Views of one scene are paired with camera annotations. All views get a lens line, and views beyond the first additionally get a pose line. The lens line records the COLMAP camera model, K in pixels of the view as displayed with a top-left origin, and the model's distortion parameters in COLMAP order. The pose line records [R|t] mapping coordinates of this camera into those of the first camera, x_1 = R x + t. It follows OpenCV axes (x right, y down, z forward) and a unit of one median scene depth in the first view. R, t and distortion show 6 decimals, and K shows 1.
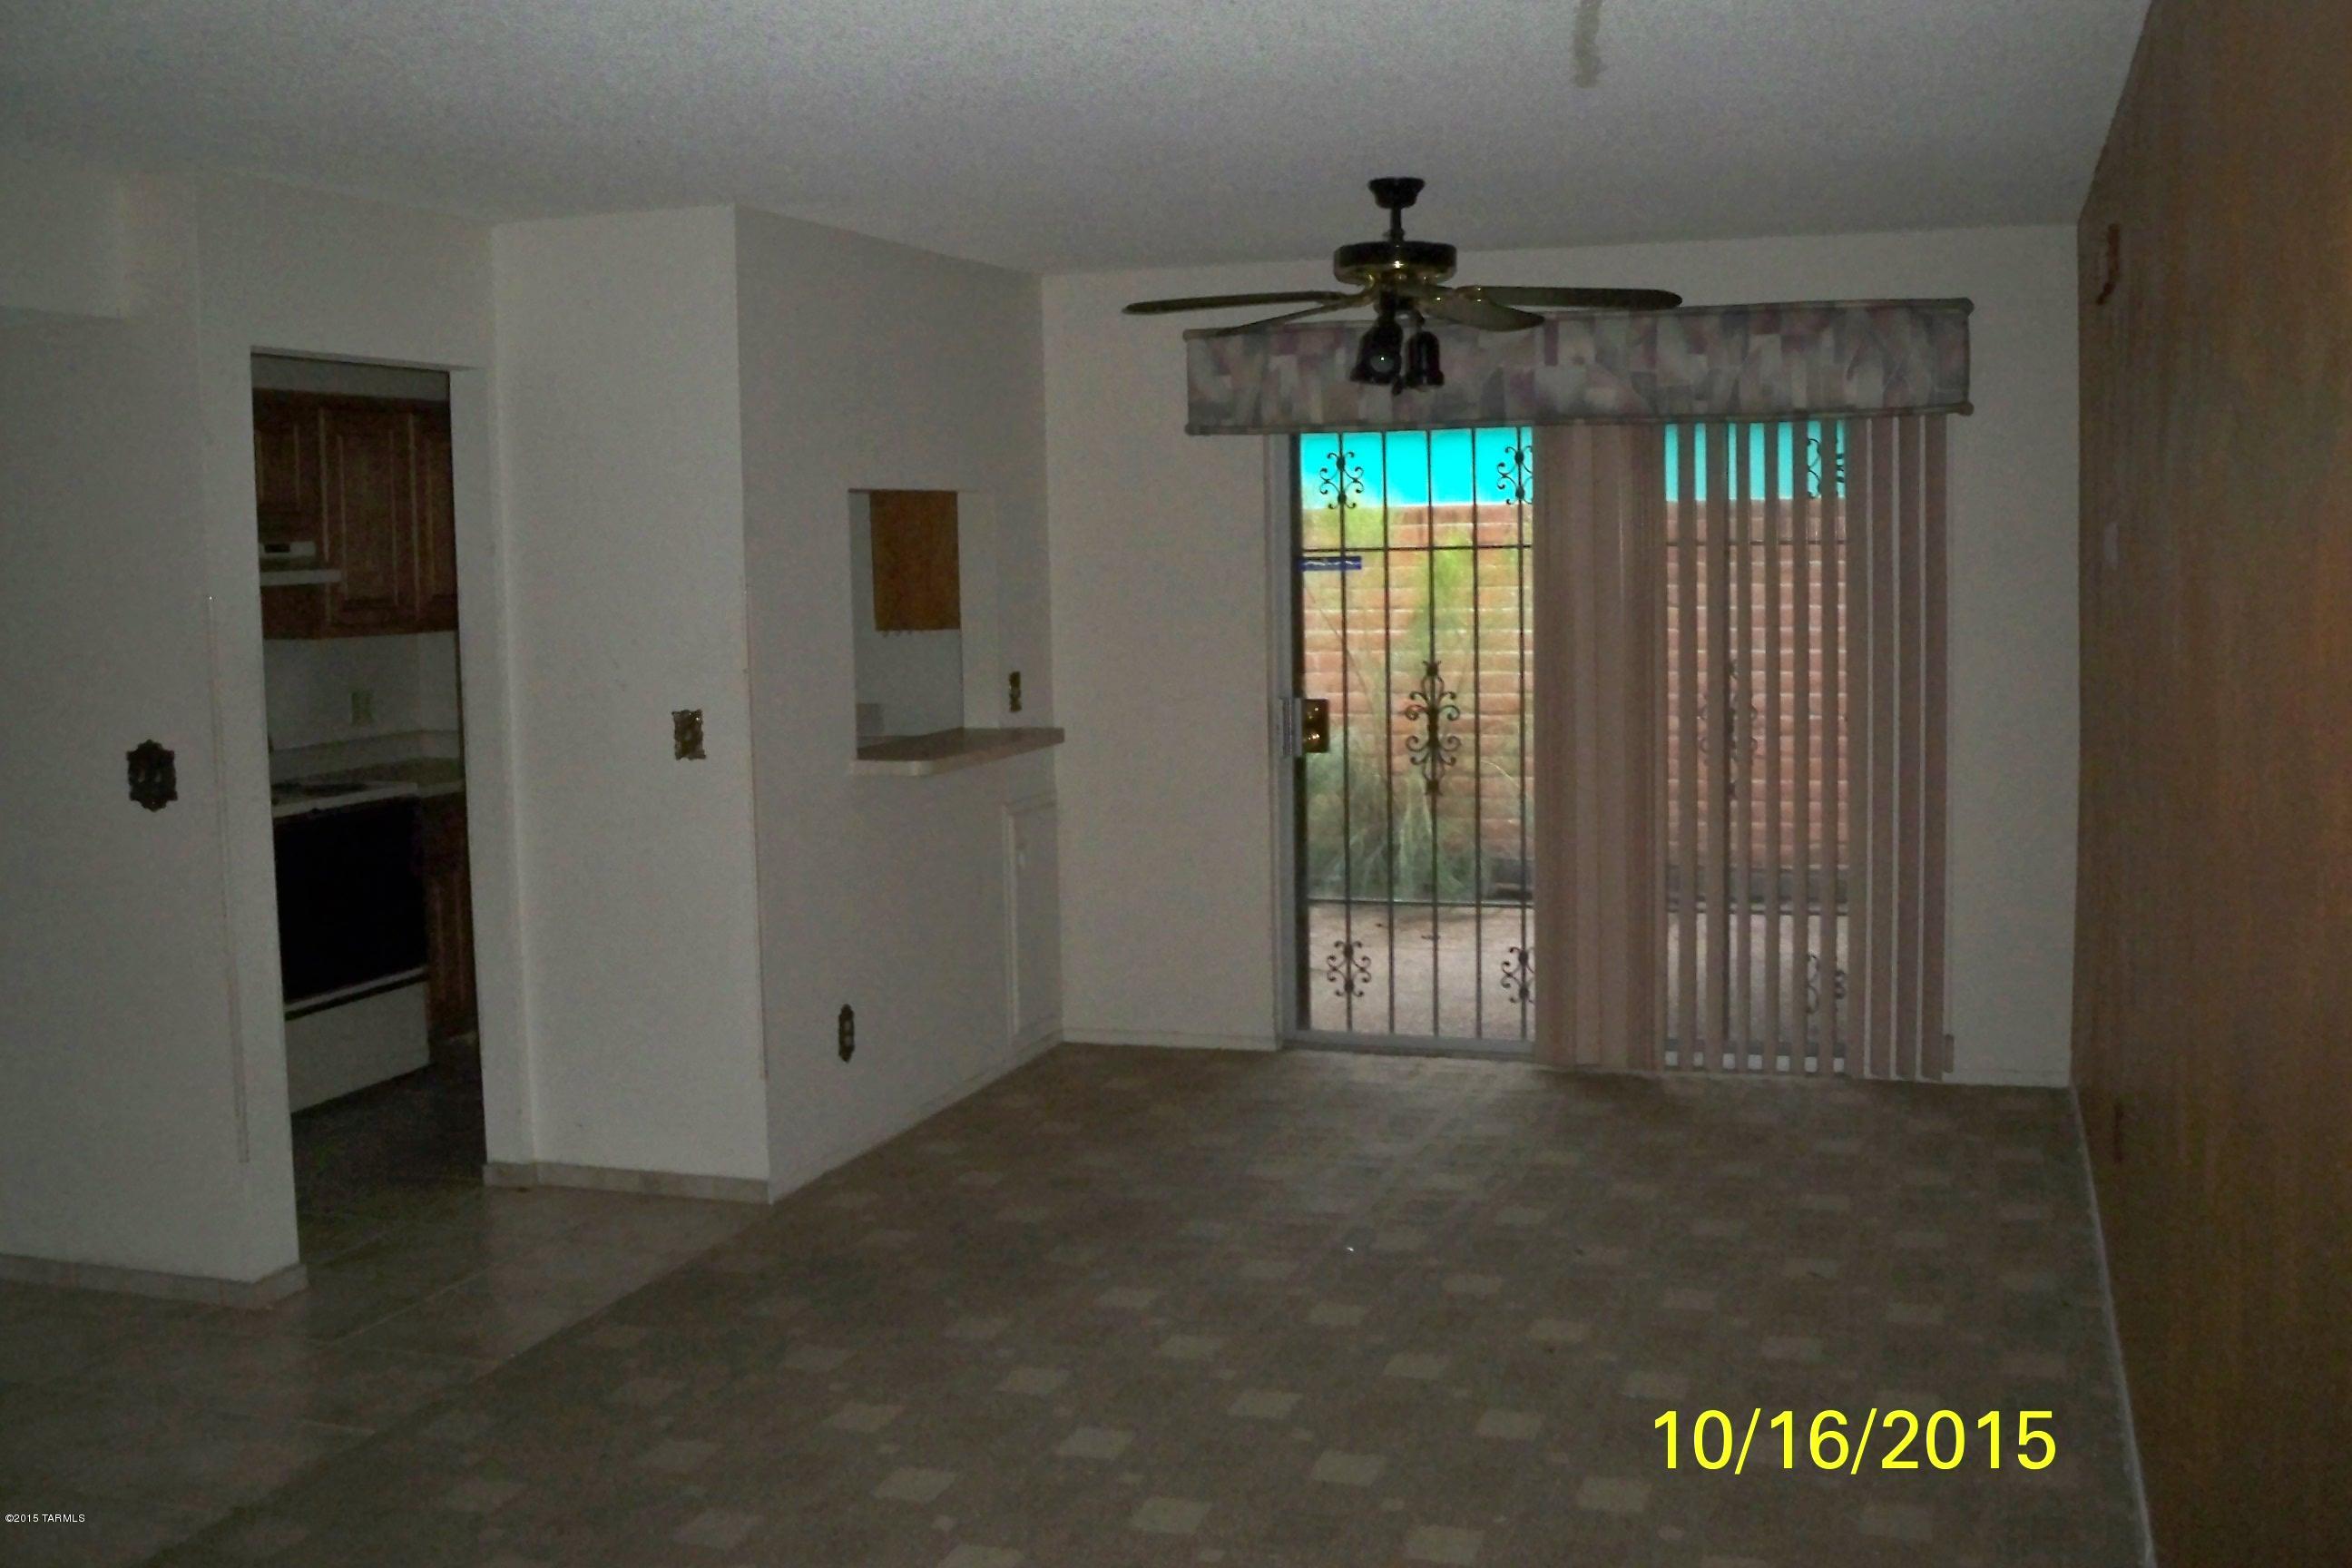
lens RADIAL K [[2399.3, 0, 1181.5], [0, 2399.3, 664.9], [0, 0, 1]] dist [-0.144011, -0.001773]
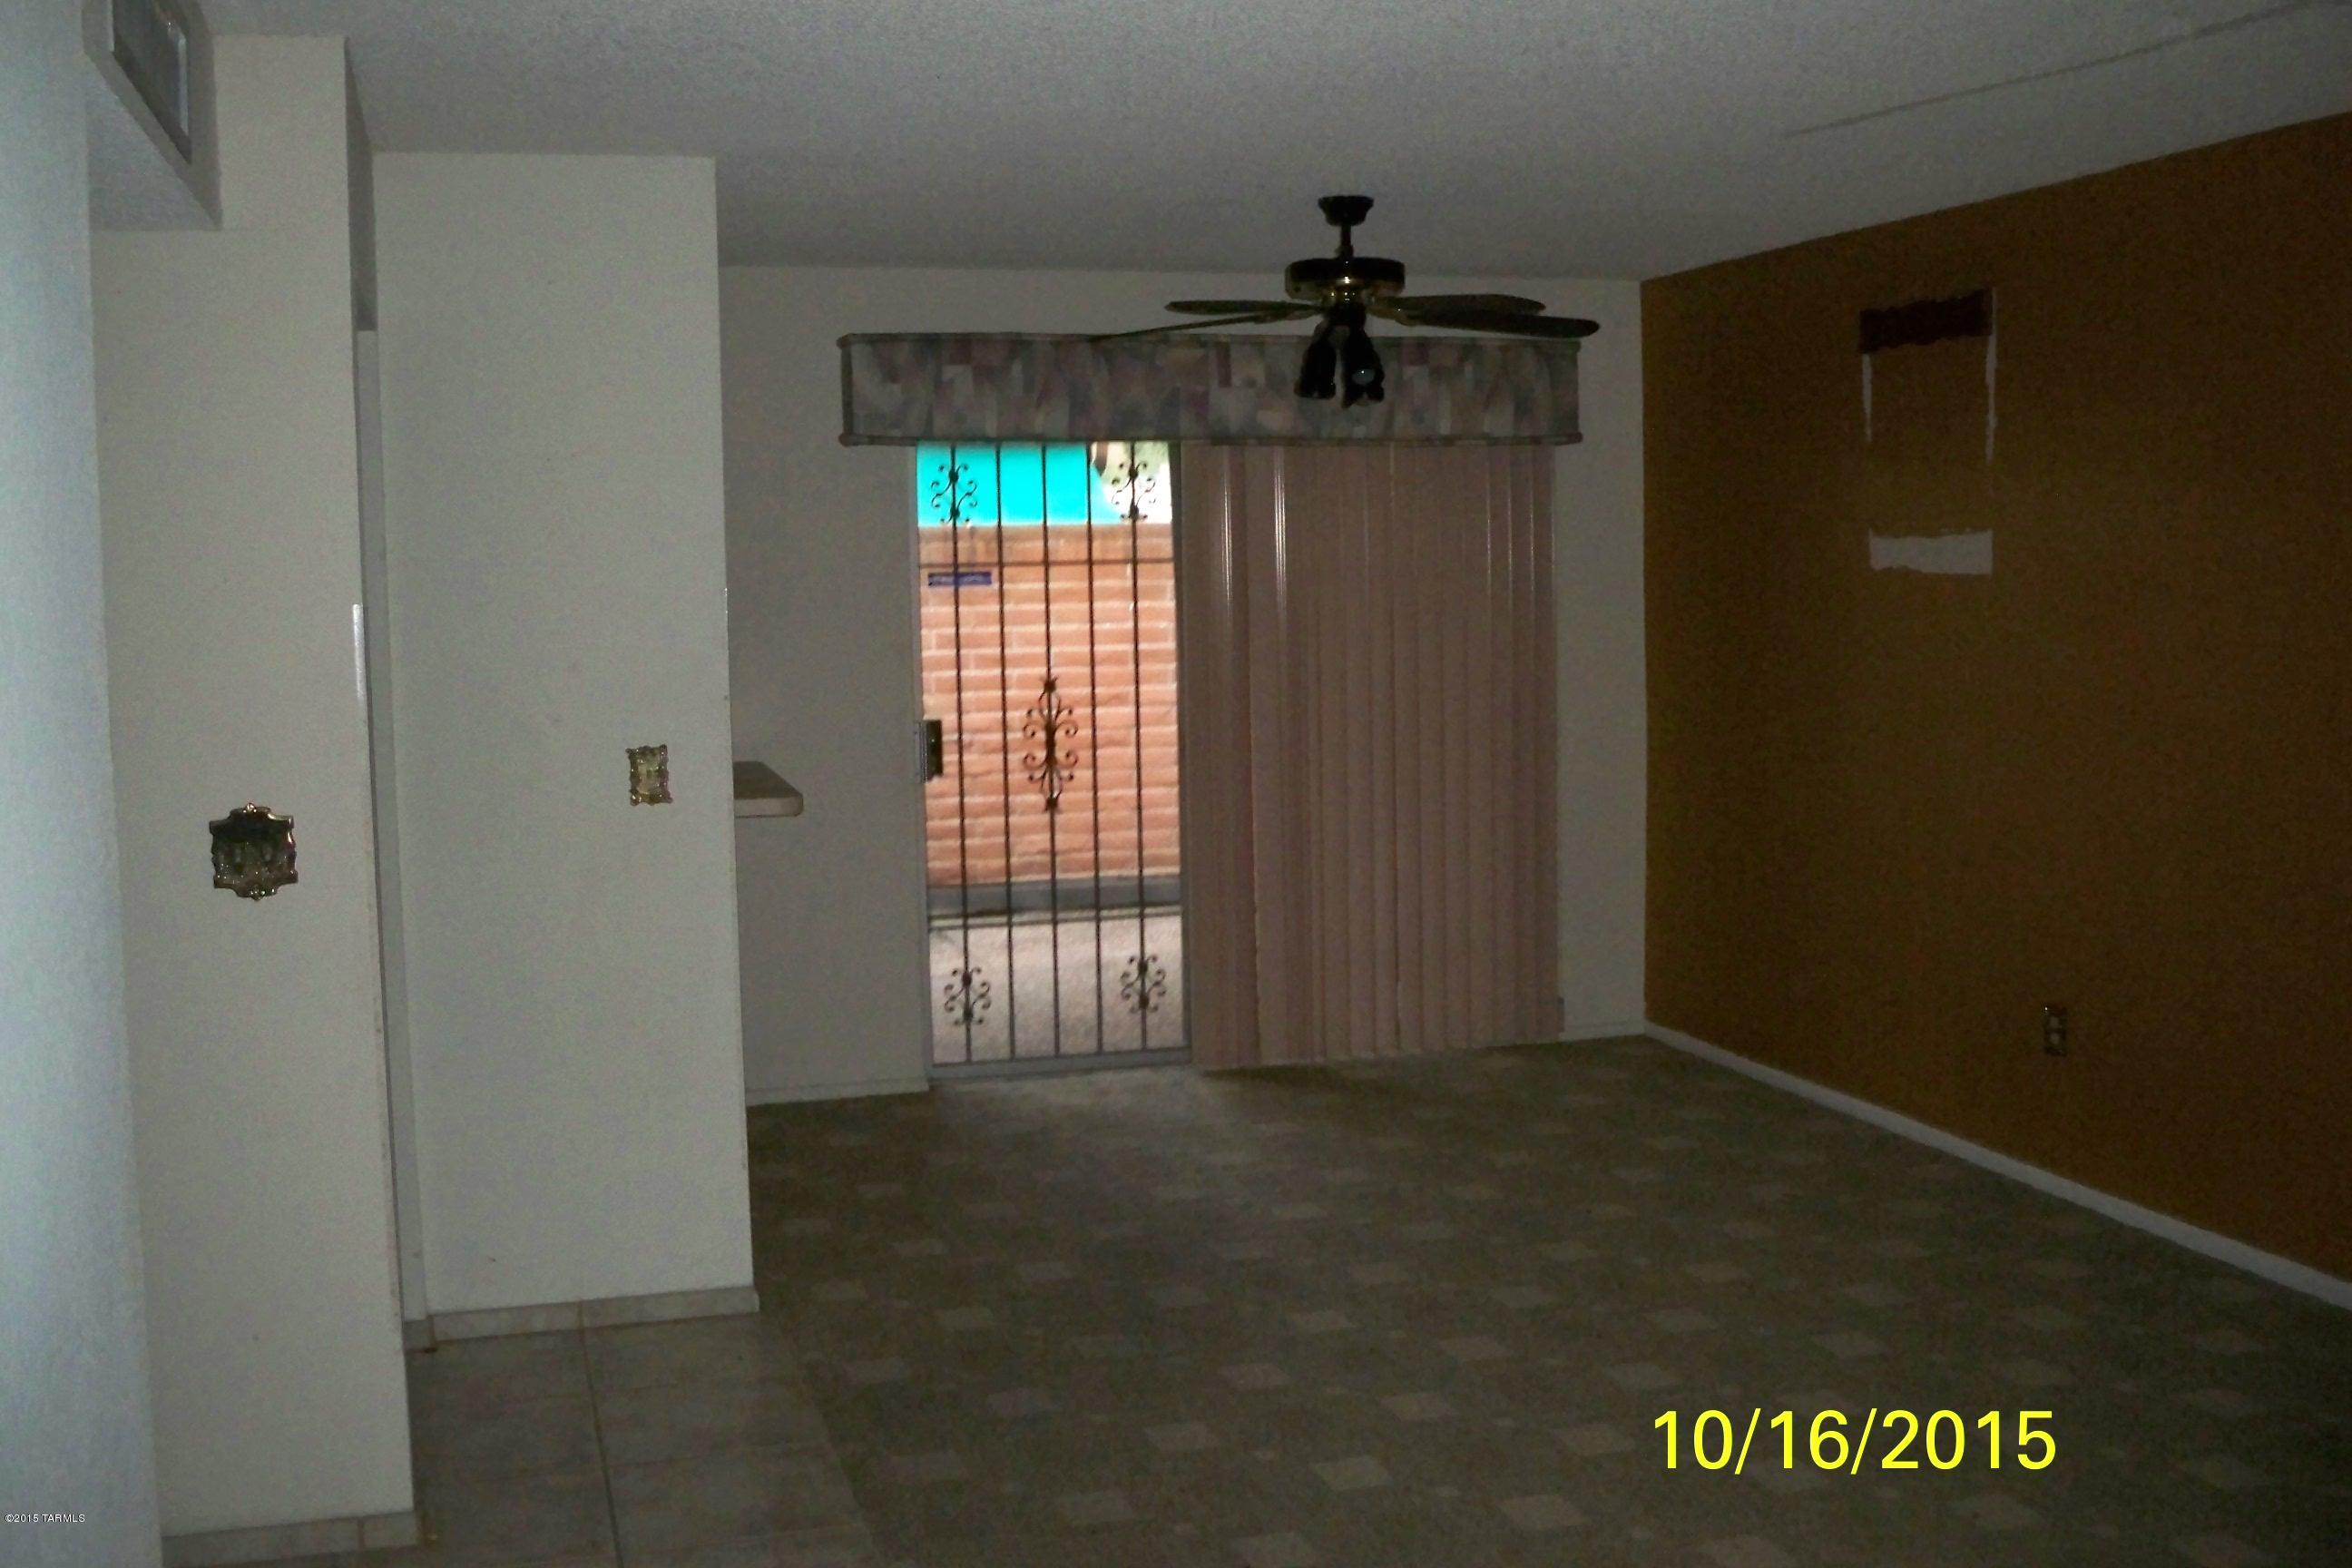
lens RADIAL K [[2403.0, 0, 1171.3], [0, 2403.0, 645.1], [0, 0, 1]] dist [-0.014669, -0.351784]
pose [[0.827306, -0.018610, 0.561443, -0.434050], [0.032817, 0.999345, -0.015233, 0.001835], [-0.560792, 0.031027, 0.827375, 0.149842]]
